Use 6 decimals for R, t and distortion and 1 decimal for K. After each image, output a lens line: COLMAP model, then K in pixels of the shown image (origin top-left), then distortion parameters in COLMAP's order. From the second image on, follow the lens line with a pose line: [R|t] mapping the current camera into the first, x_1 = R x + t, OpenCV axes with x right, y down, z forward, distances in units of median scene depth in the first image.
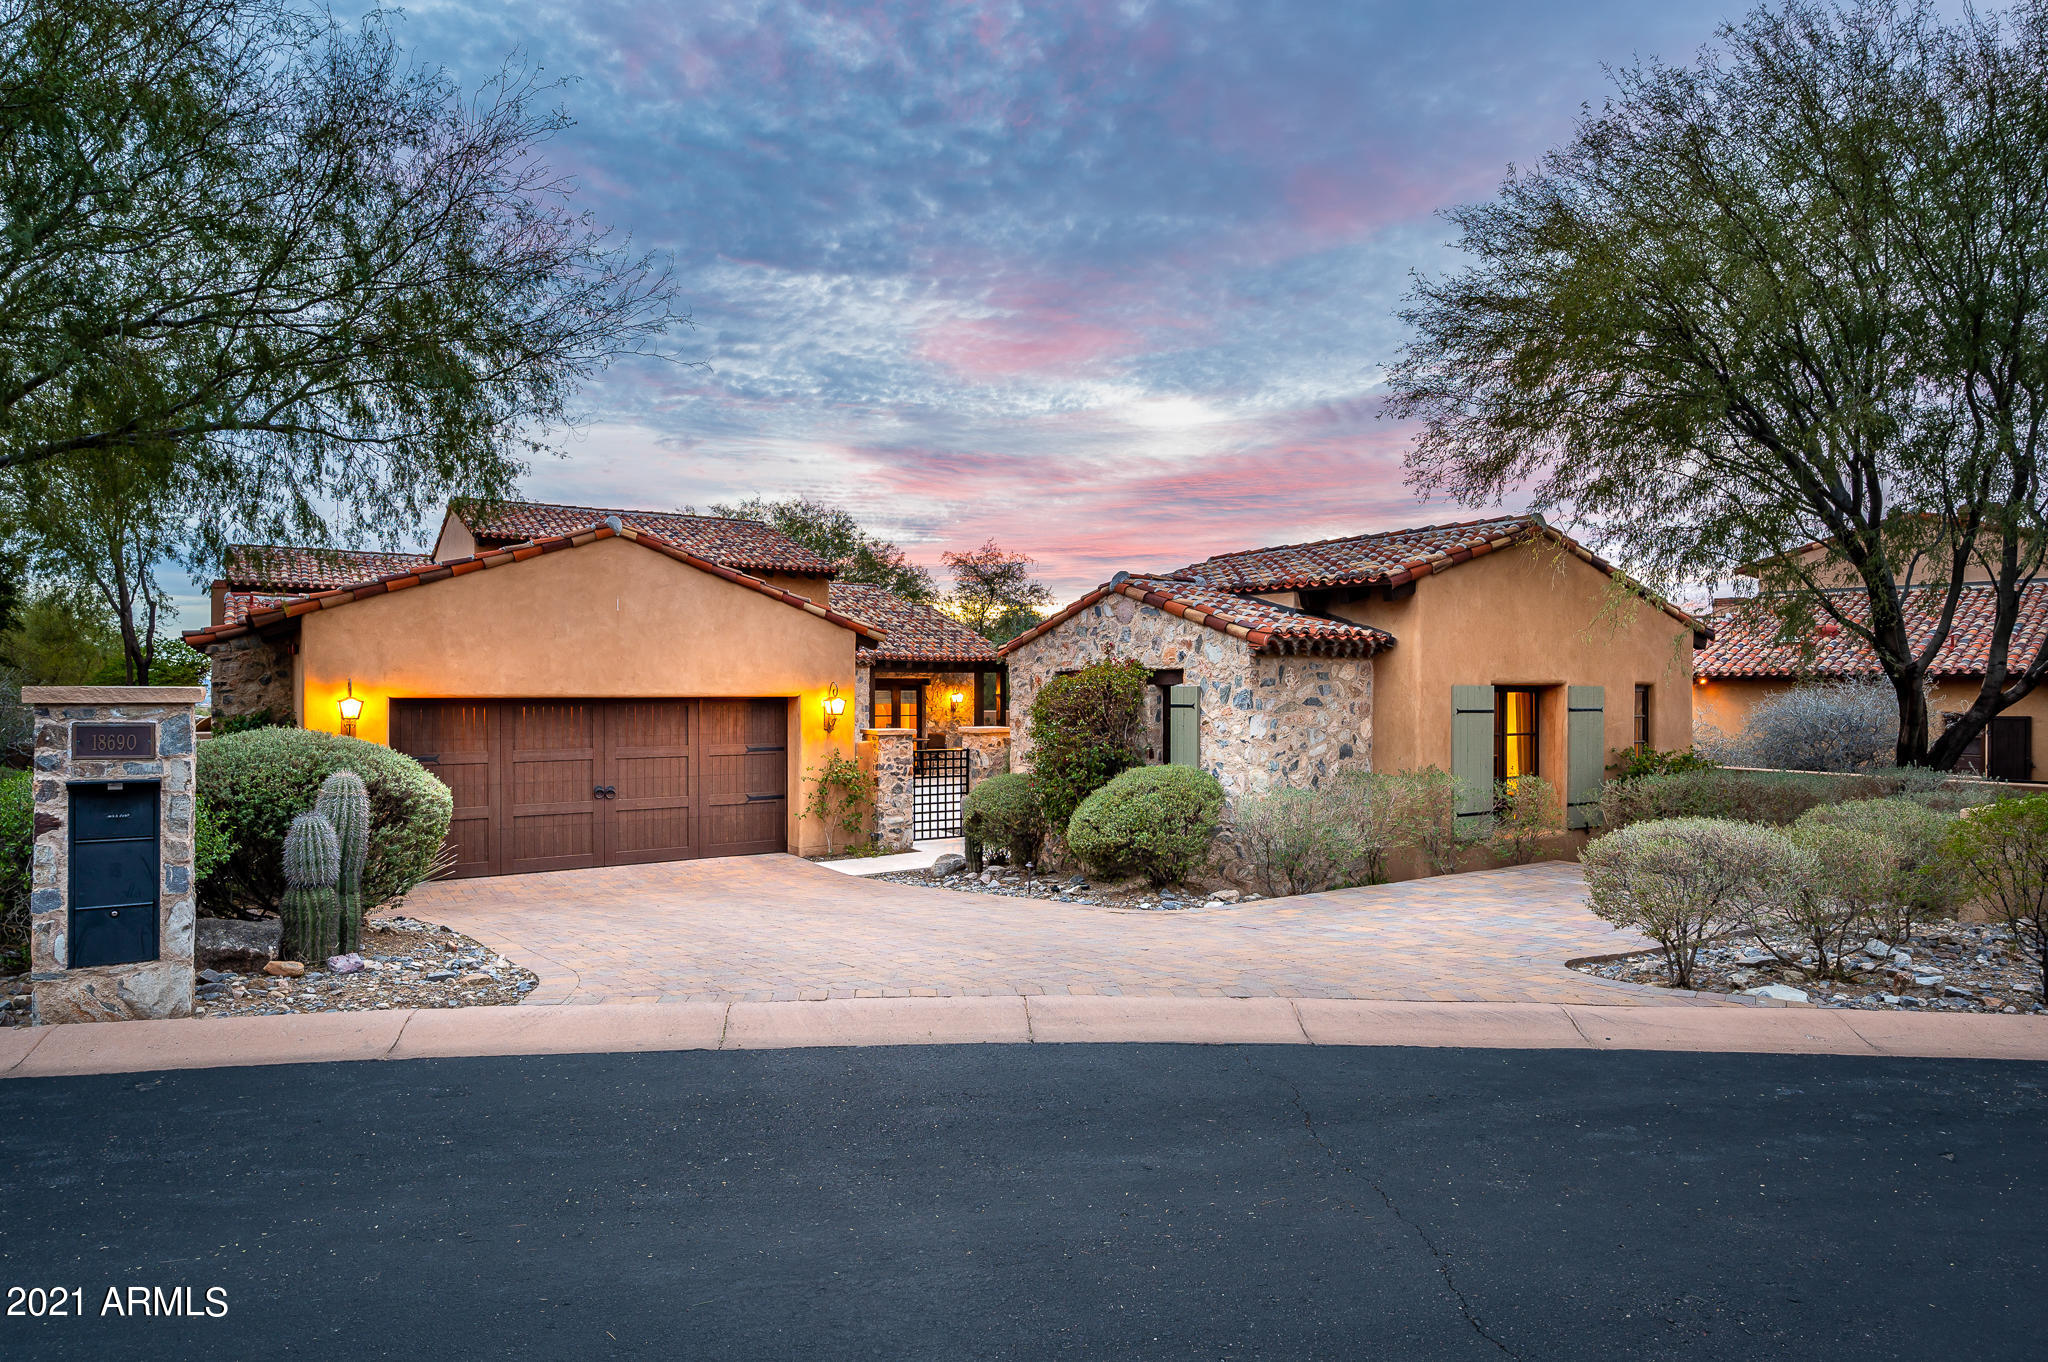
lens RADIAL K [[1135.8, 0, 1019.3], [0, 1135.8, 675.9], [0, 0, 1]] dist [-0.000721, -0.000947]
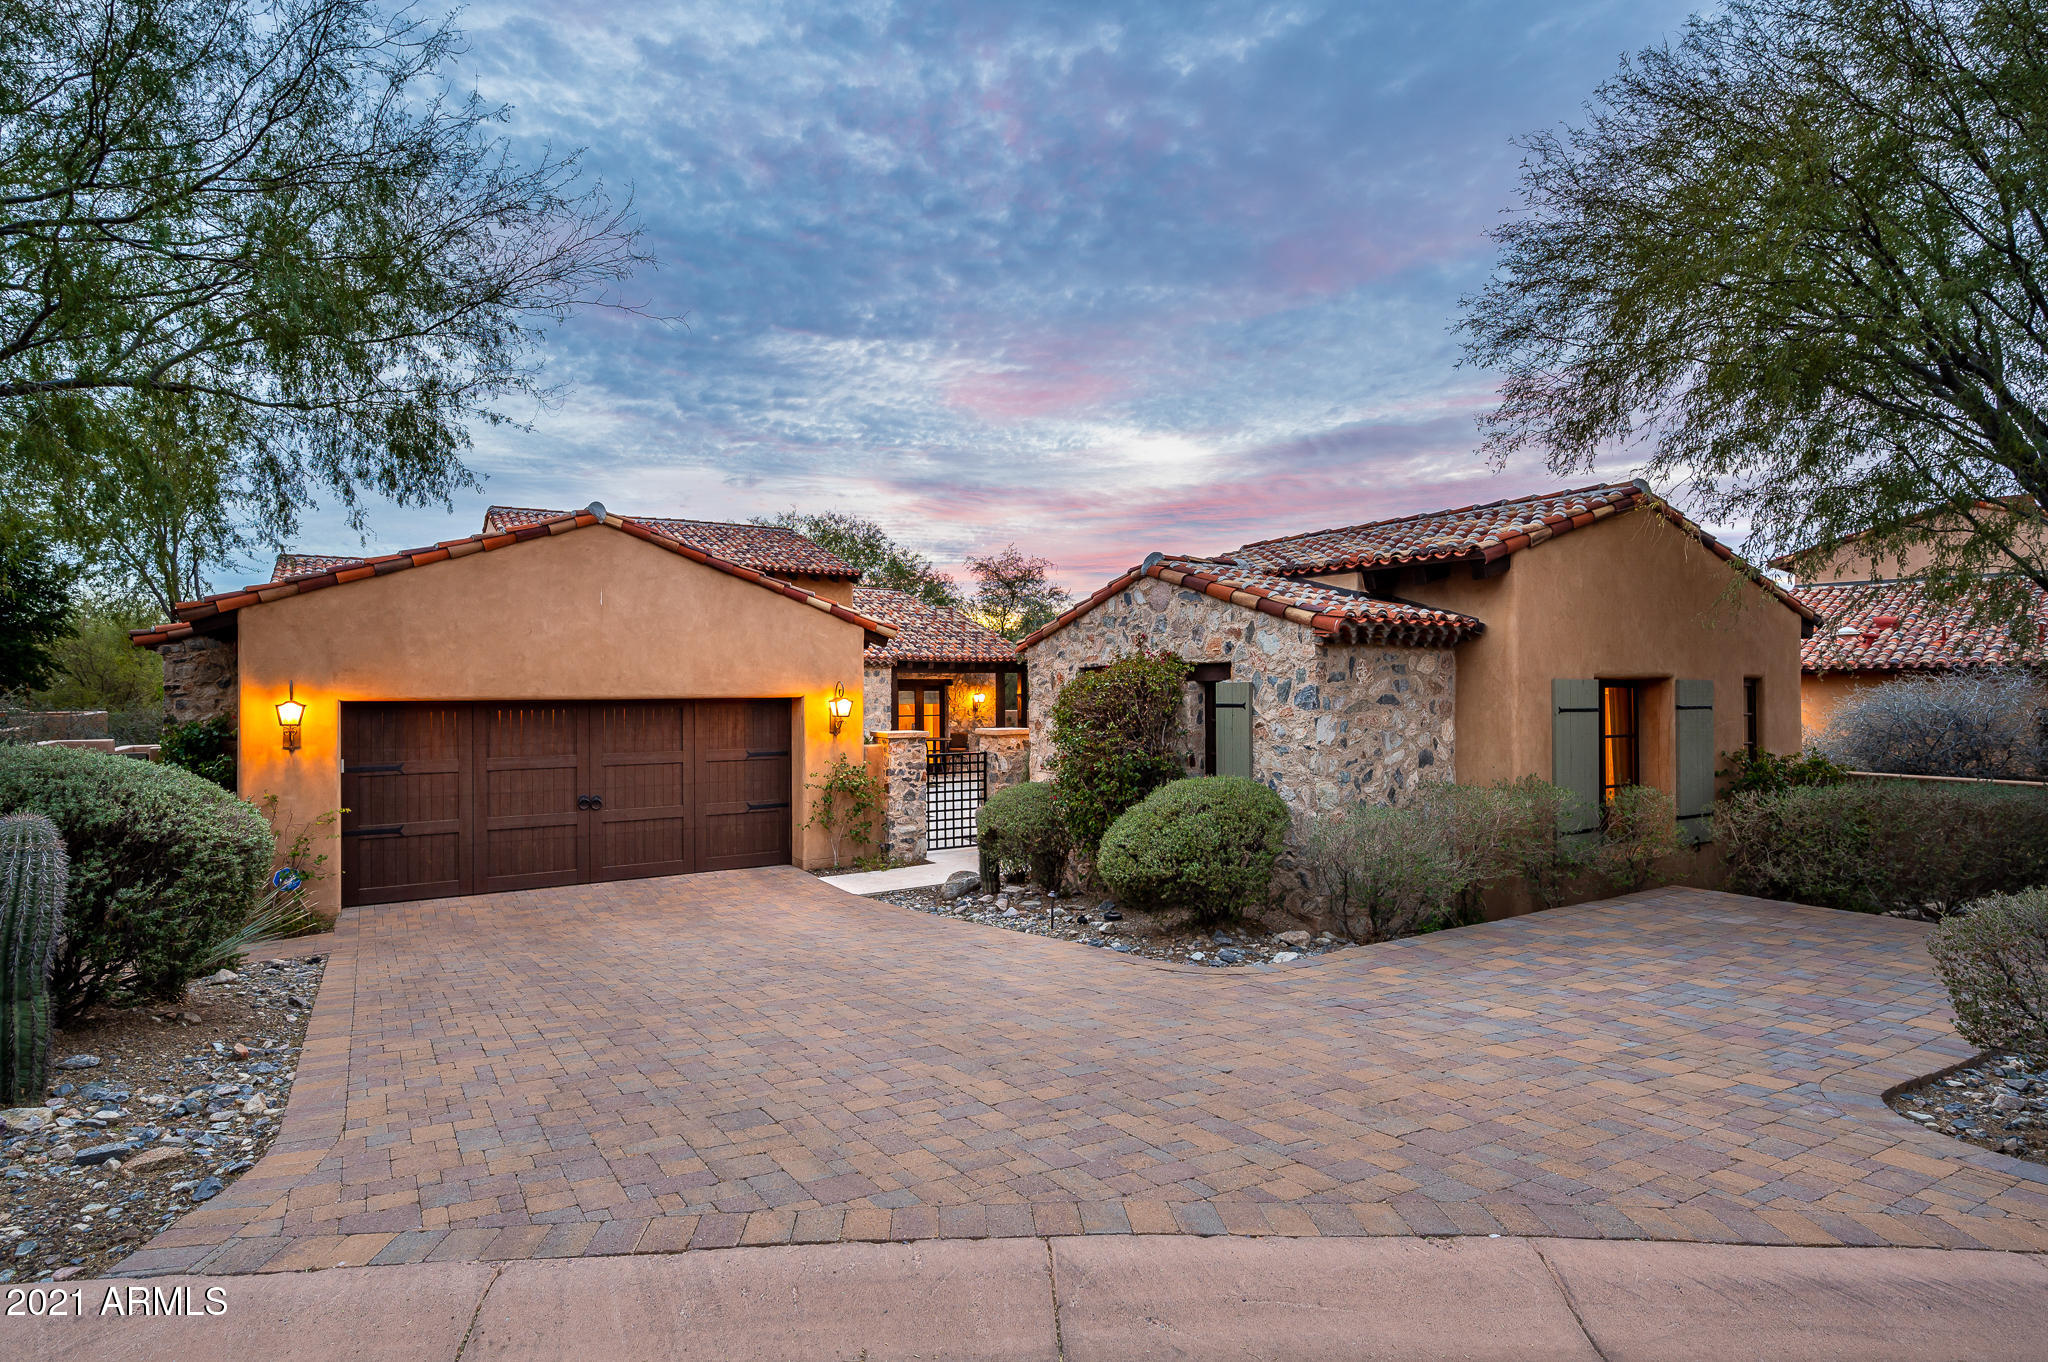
lens RADIAL K [[1038.0, 0, 1030.9], [0, 1038.0, 673.3], [0, 0, 1]] dist [0.005421, 0.000434]
pose [[0.999942, -0.005926, -0.008973, 0.000853], [0.005891, 0.999975, -0.004025, 0.003938], [0.008997, 0.003972, 0.999952, 0.192200]]
